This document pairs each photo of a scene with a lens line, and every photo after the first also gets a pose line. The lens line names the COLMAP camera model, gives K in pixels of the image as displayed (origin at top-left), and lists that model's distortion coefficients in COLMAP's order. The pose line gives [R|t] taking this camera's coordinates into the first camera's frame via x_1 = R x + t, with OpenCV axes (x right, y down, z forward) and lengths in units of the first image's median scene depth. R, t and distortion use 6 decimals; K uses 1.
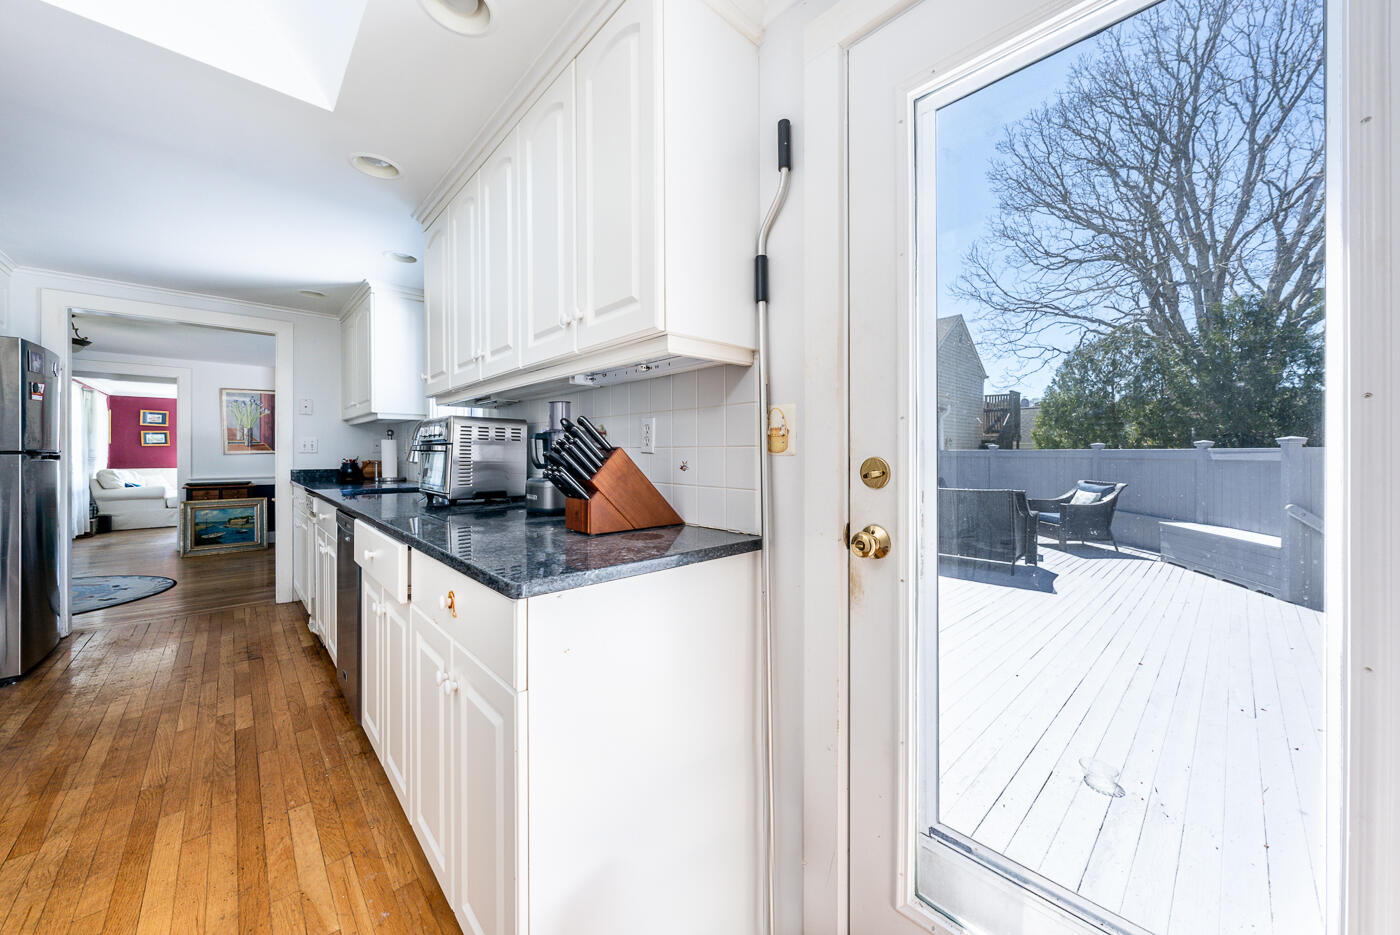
lens RADIAL K [[508.3, 0, 698.9], [0, 508.3, 455.3], [0, 0, 1]] dist [-0.000480, 0.000162]
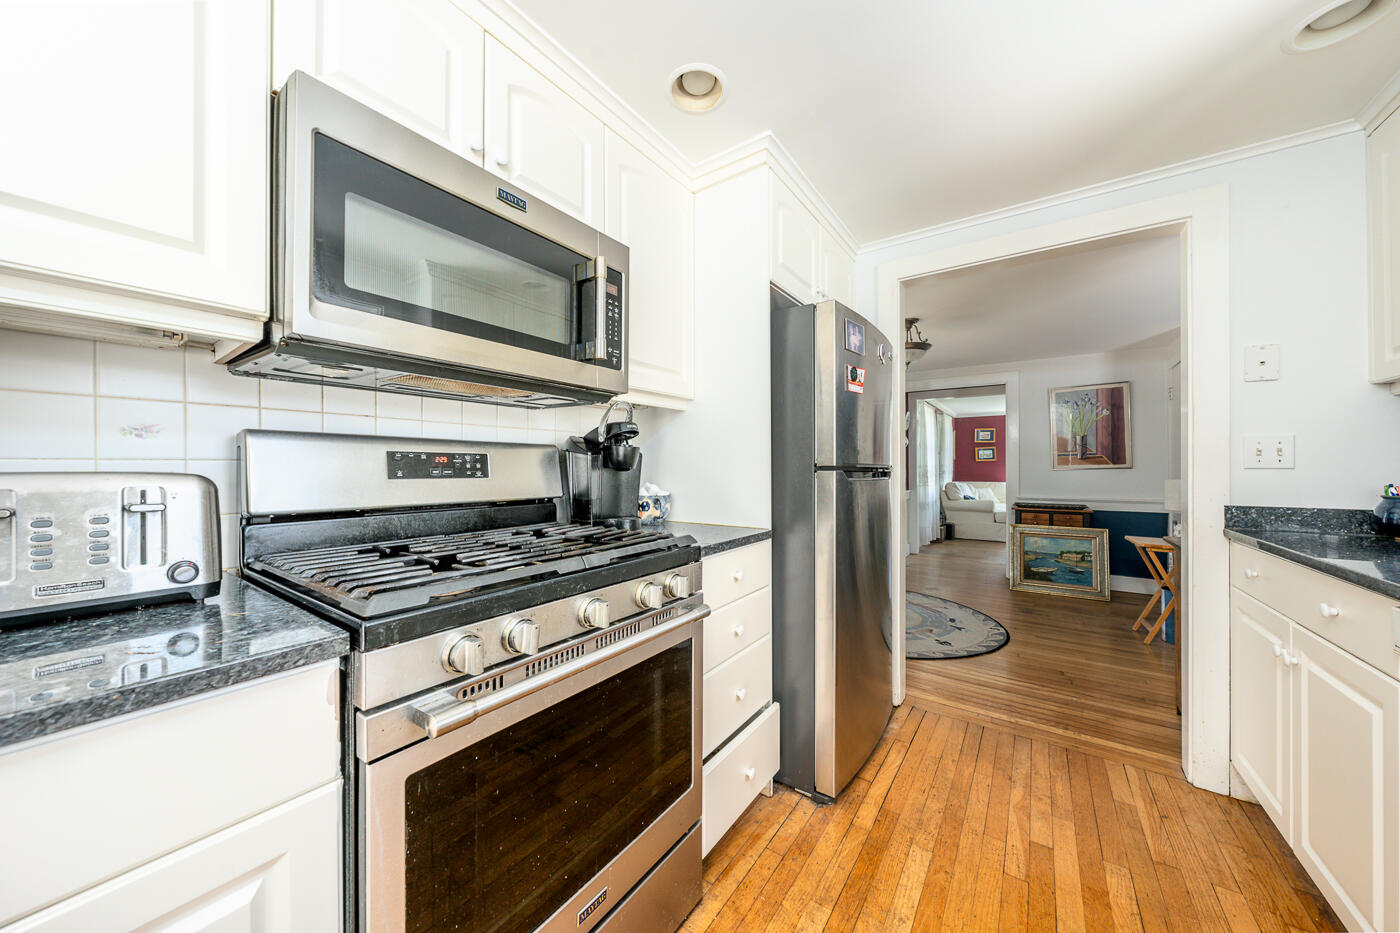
lens RADIAL K [[482.4, 0, 703.6], [0, 482.4, 467.2], [0, 0, 1]] dist [0.000358, -0.000093]
pose [[0.222615, -0.001900, -0.974905, -0.316074], [-0.003114, 0.999992, -0.002660, -0.001997], [0.974902, 0.003628, 0.222607, 0.290467]]
